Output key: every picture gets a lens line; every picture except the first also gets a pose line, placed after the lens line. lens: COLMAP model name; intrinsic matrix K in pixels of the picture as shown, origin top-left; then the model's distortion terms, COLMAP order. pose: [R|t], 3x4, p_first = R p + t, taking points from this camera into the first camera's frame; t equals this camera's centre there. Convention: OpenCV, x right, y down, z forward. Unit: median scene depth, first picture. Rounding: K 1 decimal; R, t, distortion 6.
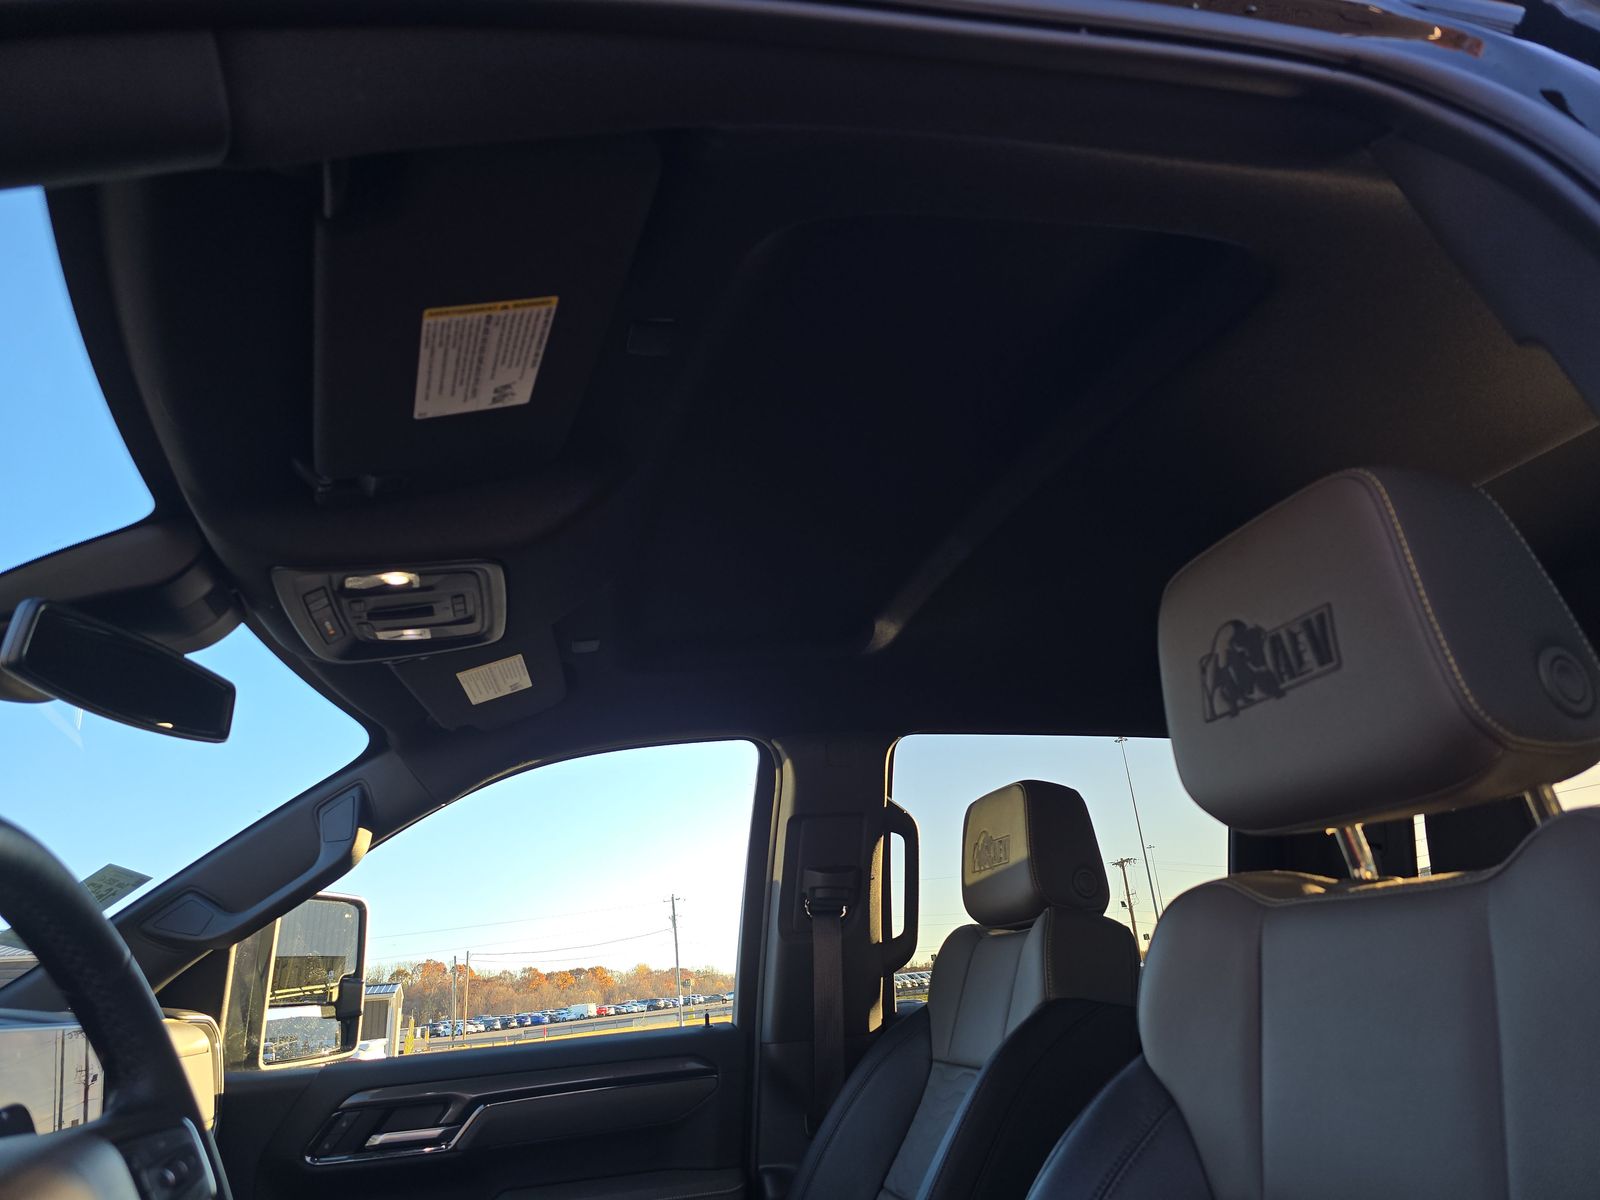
lens RADIAL K [[1055.5, 0, 796.4], [0, 1055.5, 594.7], [0, 0, 1]] dist [0.063729, -0.054691]
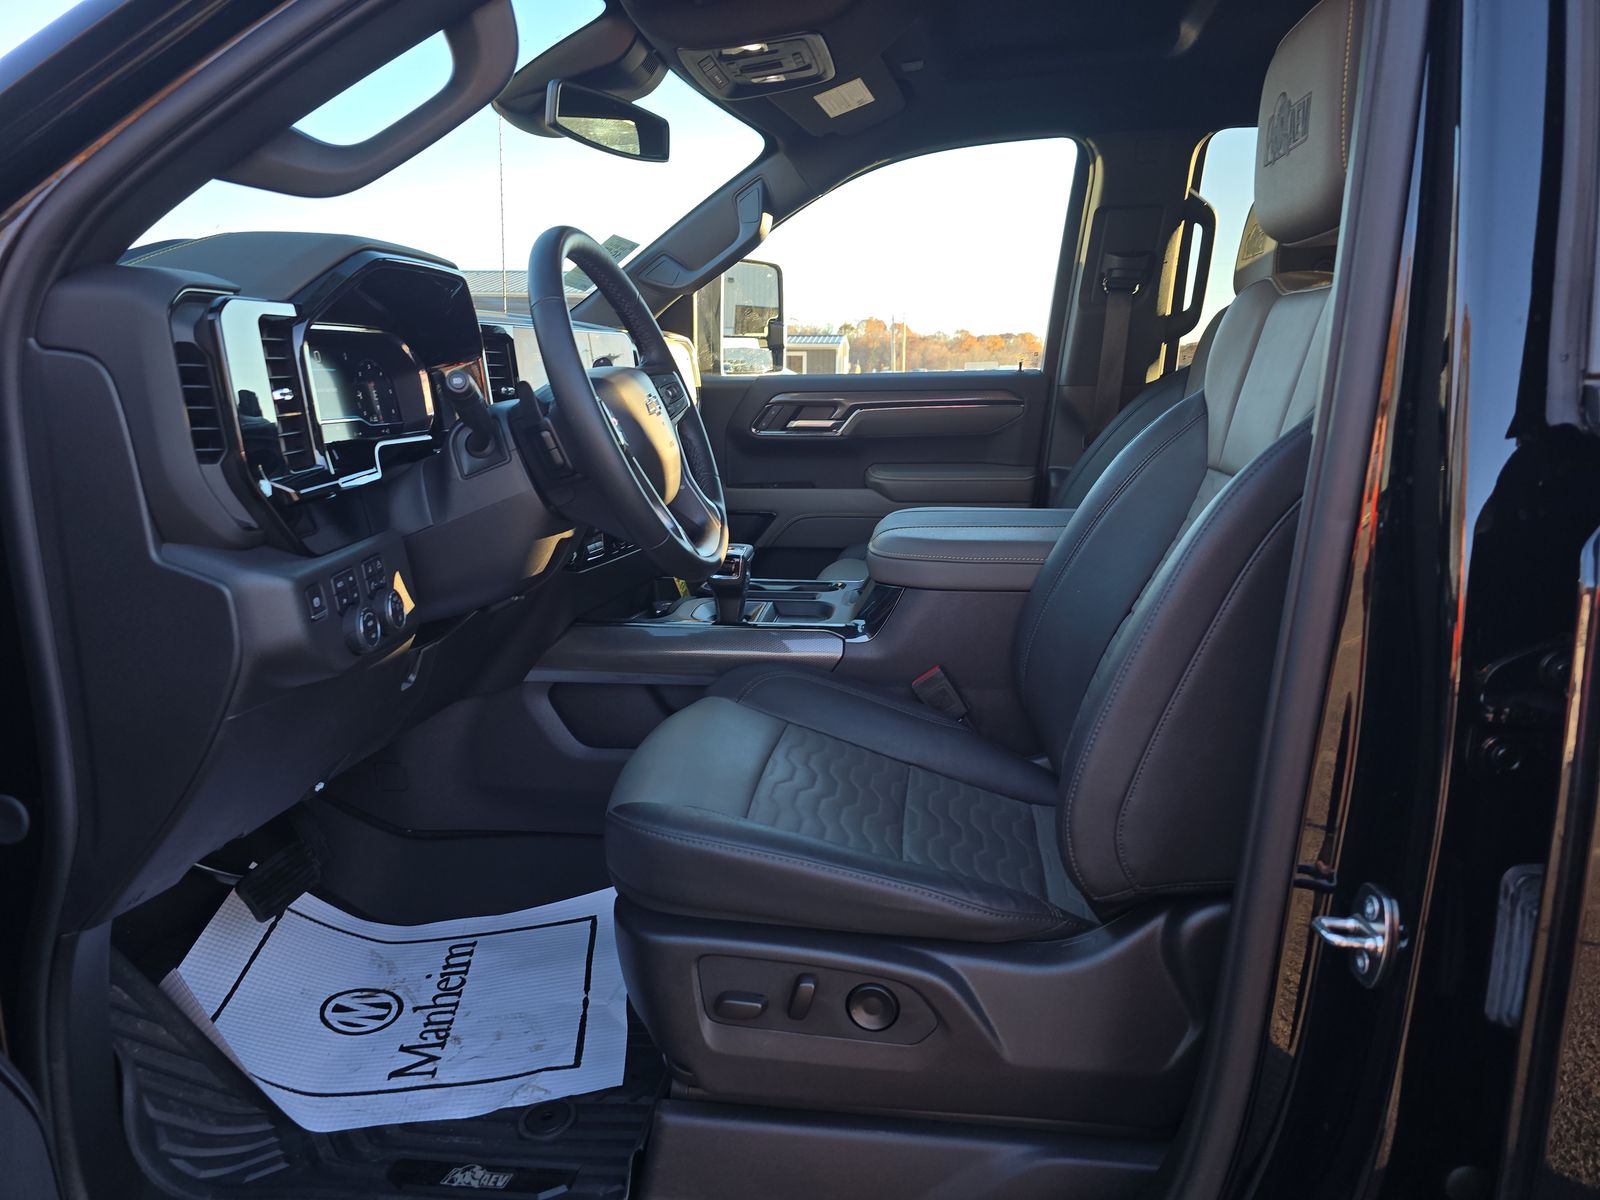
lens RADIAL K [[1055.5, 0, 796.4], [0, 1055.5, 594.7], [0, 0, 1]] dist [0.063729, -0.054691]
pose [[0.926456, 0.144506, -0.347558, 0.172828], [0.069321, 0.842070, 0.534895, -0.094728], [0.369964, -0.519650, 0.770124, -0.289852]]
